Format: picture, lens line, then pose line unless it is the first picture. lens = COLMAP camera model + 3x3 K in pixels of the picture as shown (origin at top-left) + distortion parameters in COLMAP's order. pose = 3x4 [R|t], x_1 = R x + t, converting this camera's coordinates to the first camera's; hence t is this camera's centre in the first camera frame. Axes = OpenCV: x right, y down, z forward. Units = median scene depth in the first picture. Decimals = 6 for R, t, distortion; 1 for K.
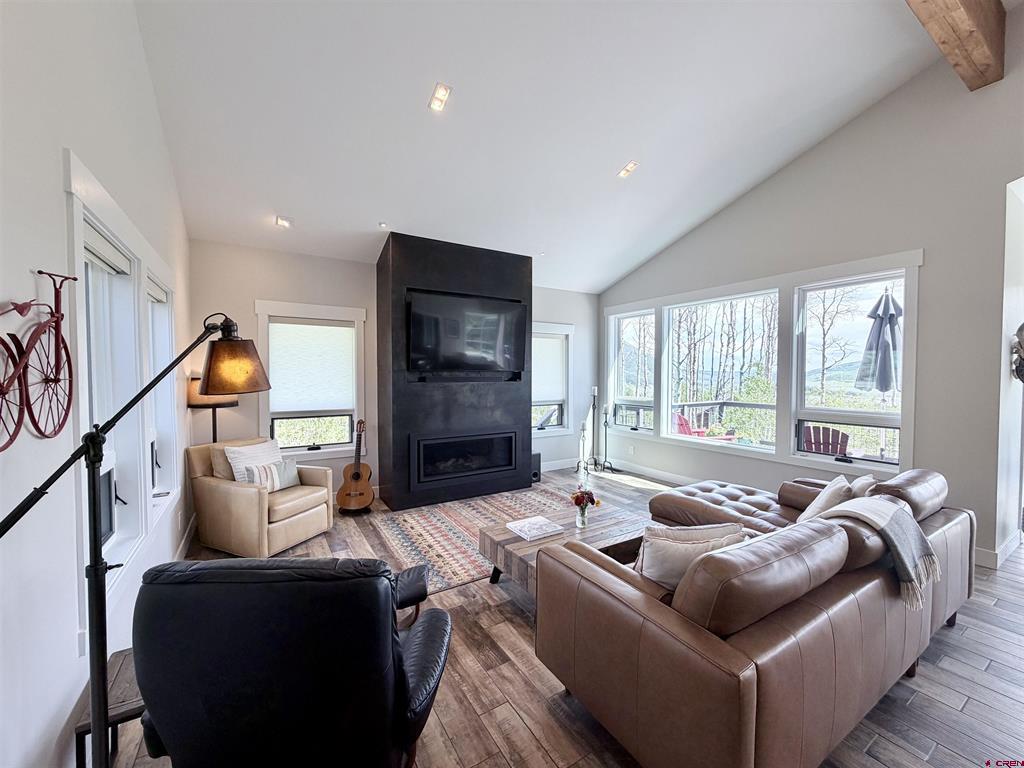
lens RADIAL K [[407.6, 0, 507.4], [0, 407.6, 383.9], [0, 0, 1]] dist [-0.000196, 0.000425]
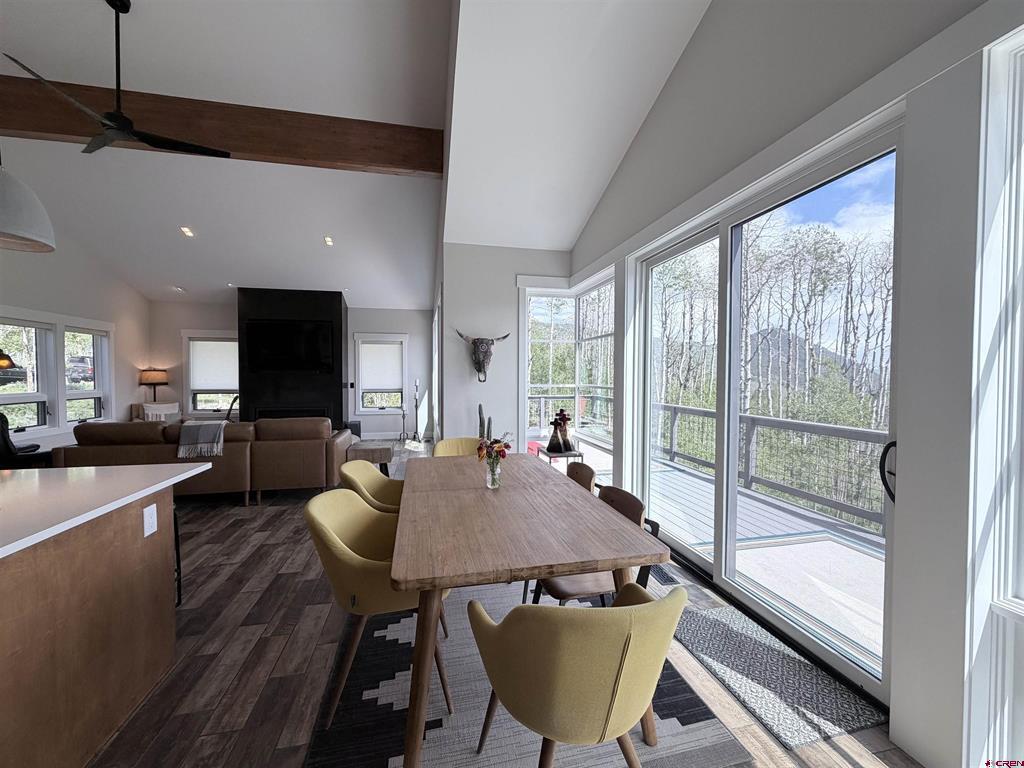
lens RADIAL K [[407.6, 0, 514.6], [0, 407.6, 385.4], [0, 0, 1]] dist [-0.000196, 0.000425]
pose [[0.946831, 0.014550, -0.321401, 1.342058], [-0.012628, 0.999888, 0.008062, 0.016985], [0.321482, -0.003574, 0.946909, -0.263032]]
